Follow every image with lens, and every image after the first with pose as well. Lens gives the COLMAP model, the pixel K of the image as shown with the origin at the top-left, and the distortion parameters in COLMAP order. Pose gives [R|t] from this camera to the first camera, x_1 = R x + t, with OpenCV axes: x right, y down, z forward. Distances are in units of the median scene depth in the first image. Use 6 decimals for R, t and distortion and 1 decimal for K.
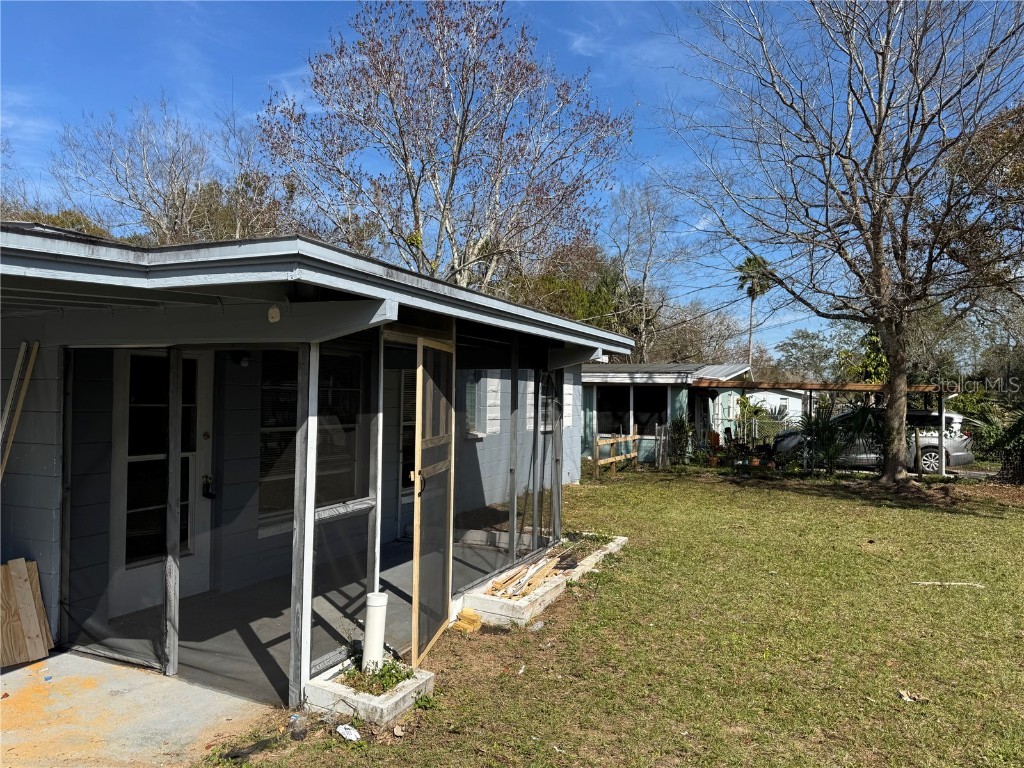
lens RADIAL K [[718.5, 0, 510.1], [0, 718.5, 389.0], [0, 0, 1]] dist [0.091446, -0.126367]
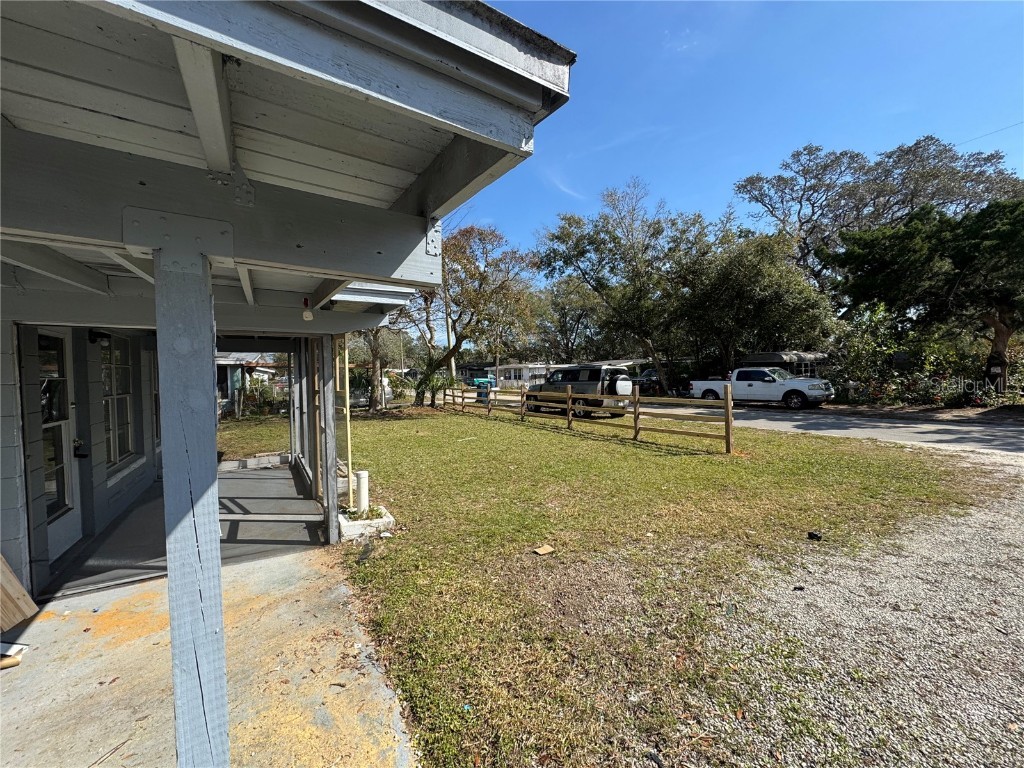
lens RADIAL K [[408.3, 0, 513.0], [0, 408.3, 381.8], [0, 0, 1]] dist [0.000116, -0.000509]
pose [[0.560743, -0.038789, 0.827081, -0.688819], [0.012193, 0.999181, 0.038594, 0.013964], [-0.827900, -0.011557, 0.560756, 0.078100]]
